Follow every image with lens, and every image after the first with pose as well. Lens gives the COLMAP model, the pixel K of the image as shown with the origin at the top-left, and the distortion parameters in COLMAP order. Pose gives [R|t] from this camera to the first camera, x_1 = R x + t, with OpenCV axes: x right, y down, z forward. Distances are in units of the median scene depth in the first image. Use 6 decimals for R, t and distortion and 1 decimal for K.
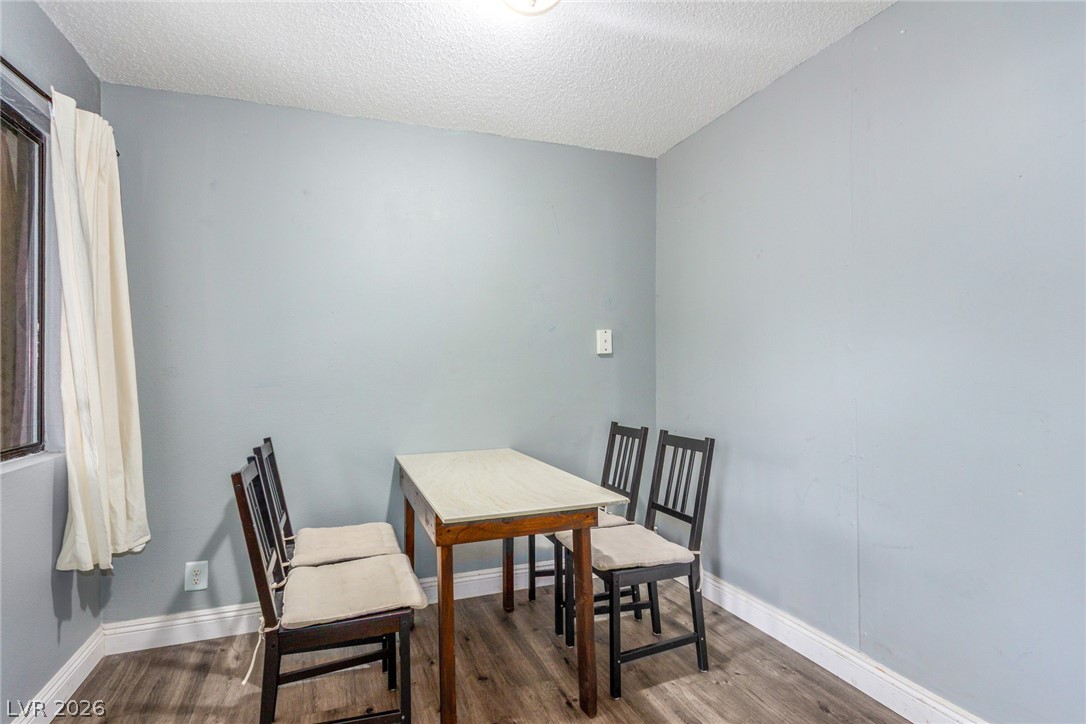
lens RADIAL K [[511.2, 0, 496.6], [0, 511.2, 356.2], [0, 0, 1]] dist [0.001091, 0.000019]
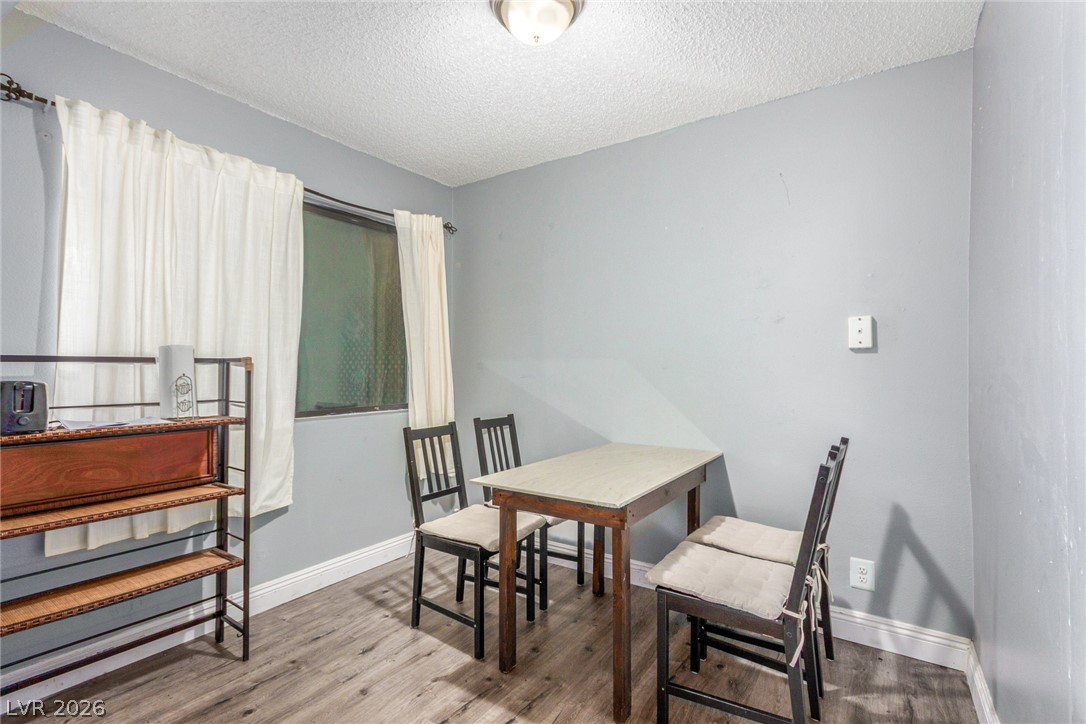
lens RADIAL K [[498.2, 0, 573.9], [0, 498.2, 358.7], [0, 0, 1]] dist [0.001815, 0.000240]
pose [[0.626257, -0.001862, -0.779614, 0.535573], [0.000660, 0.999998, -0.001858, 0.012355], [0.779616, 0.000649, 0.626257, 0.222888]]
